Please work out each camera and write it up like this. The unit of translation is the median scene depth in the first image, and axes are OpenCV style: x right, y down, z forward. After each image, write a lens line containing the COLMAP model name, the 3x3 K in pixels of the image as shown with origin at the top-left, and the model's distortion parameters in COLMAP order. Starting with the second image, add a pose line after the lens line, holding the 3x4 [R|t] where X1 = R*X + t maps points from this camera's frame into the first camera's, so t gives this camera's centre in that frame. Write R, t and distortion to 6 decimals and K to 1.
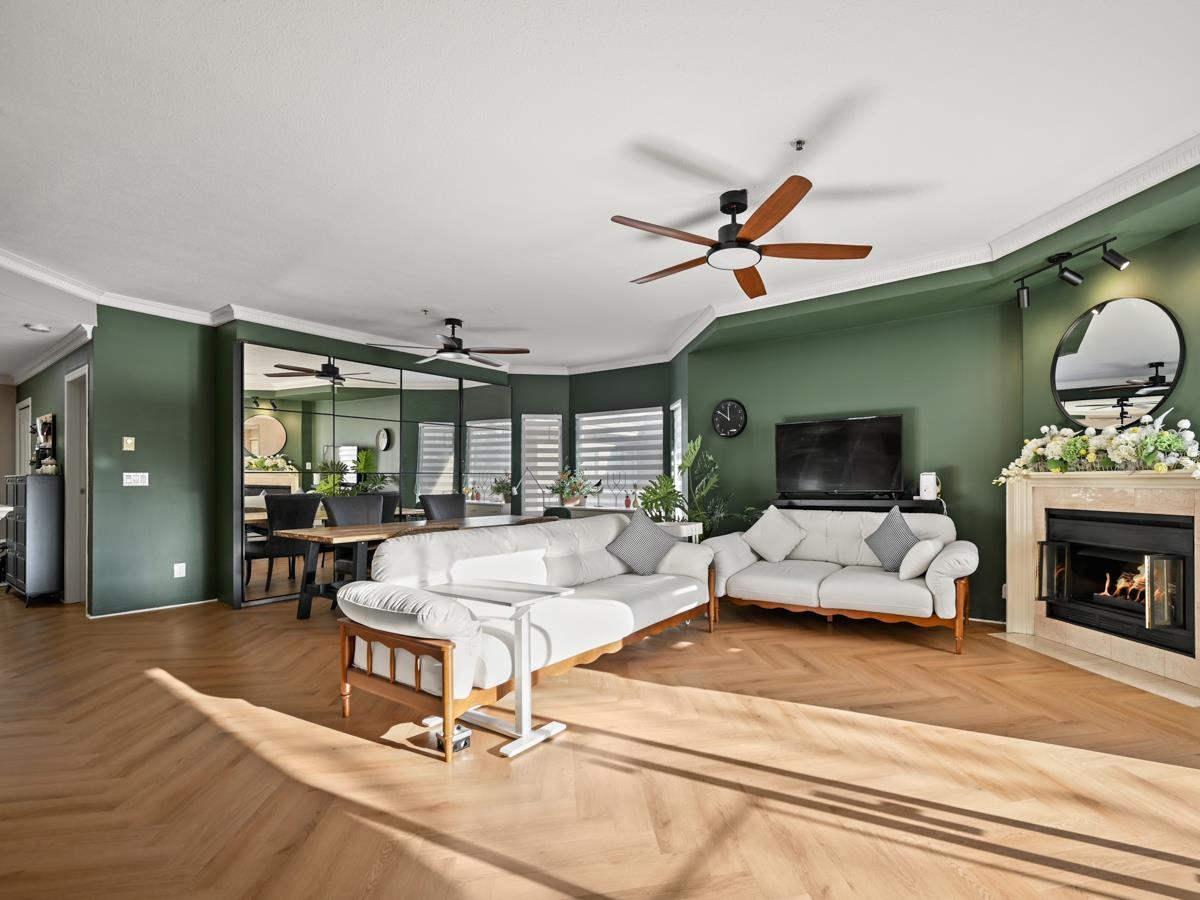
lens RADIAL K [[535.0, 0, 671.8], [0, 535.0, 481.5], [0, 0, 1]] dist [-0.000033, -0.000012]
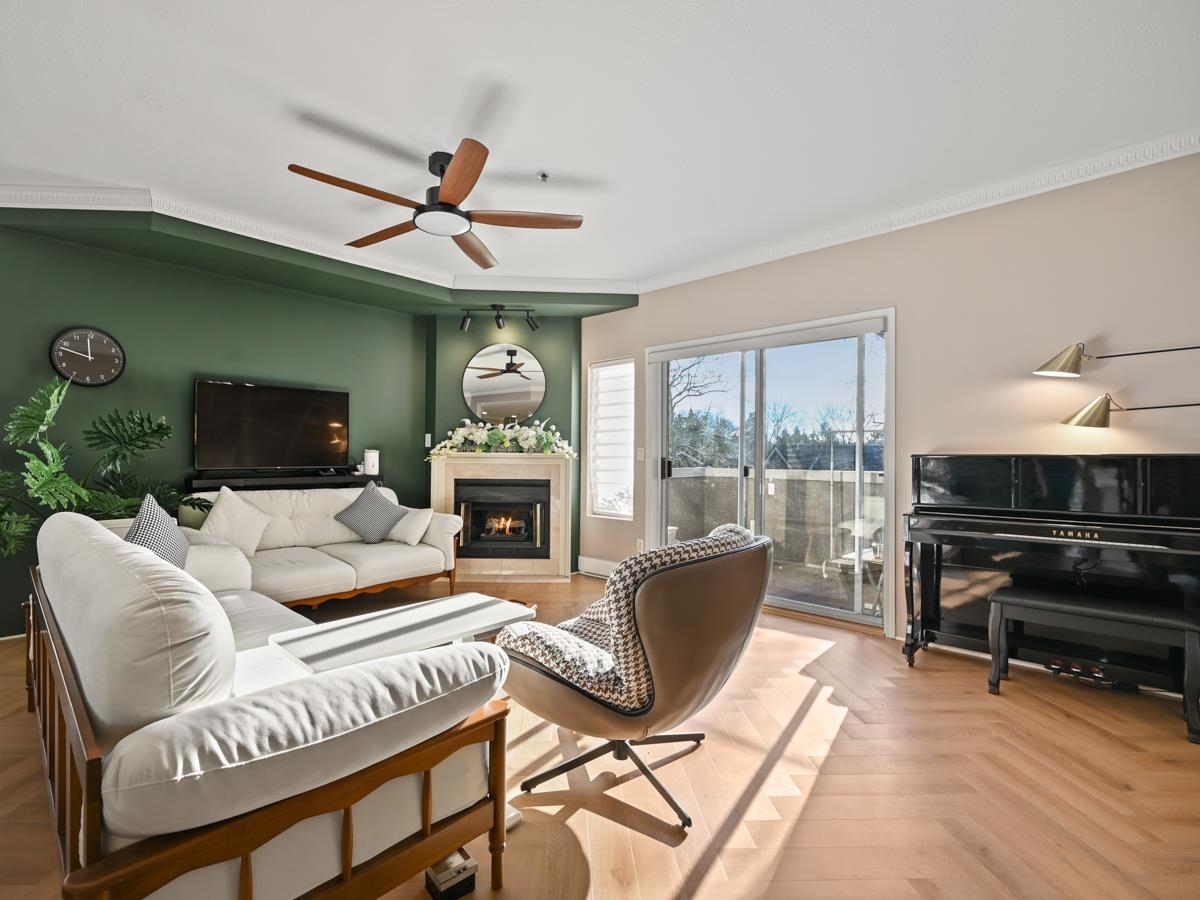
lens RADIAL K [[520.2, 0, 597.2], [0, 520.2, 455.7], [0, 0, 1]] dist [0.000798, 0.000365]
pose [[0.197618, 0.013020, 0.980193, -0.493985], [-0.009956, 0.999887, -0.011275, 0.002784], [-0.980229, -0.007530, 0.197725, 0.356426]]
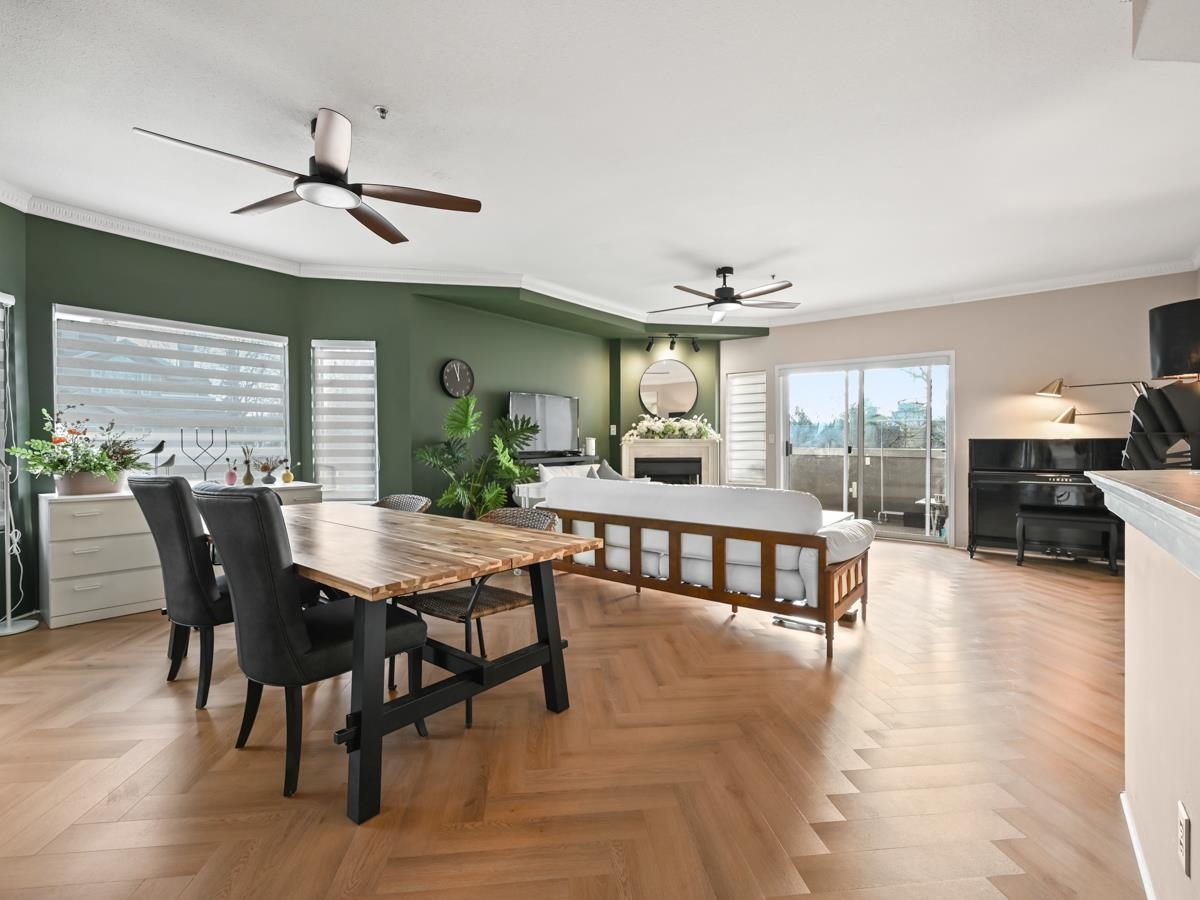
lens RADIAL K [[550.3, 0, 600.0], [0, 550.3, 450.0], [0, 0, 1]] dist [-0.001221, -0.000199]
pose [[0.089756, -0.013566, 0.995871, -1.146836], [0.000136, 0.999907, 0.013609, -0.003044], [-0.995964, -0.001086, 0.089749, 0.876526]]
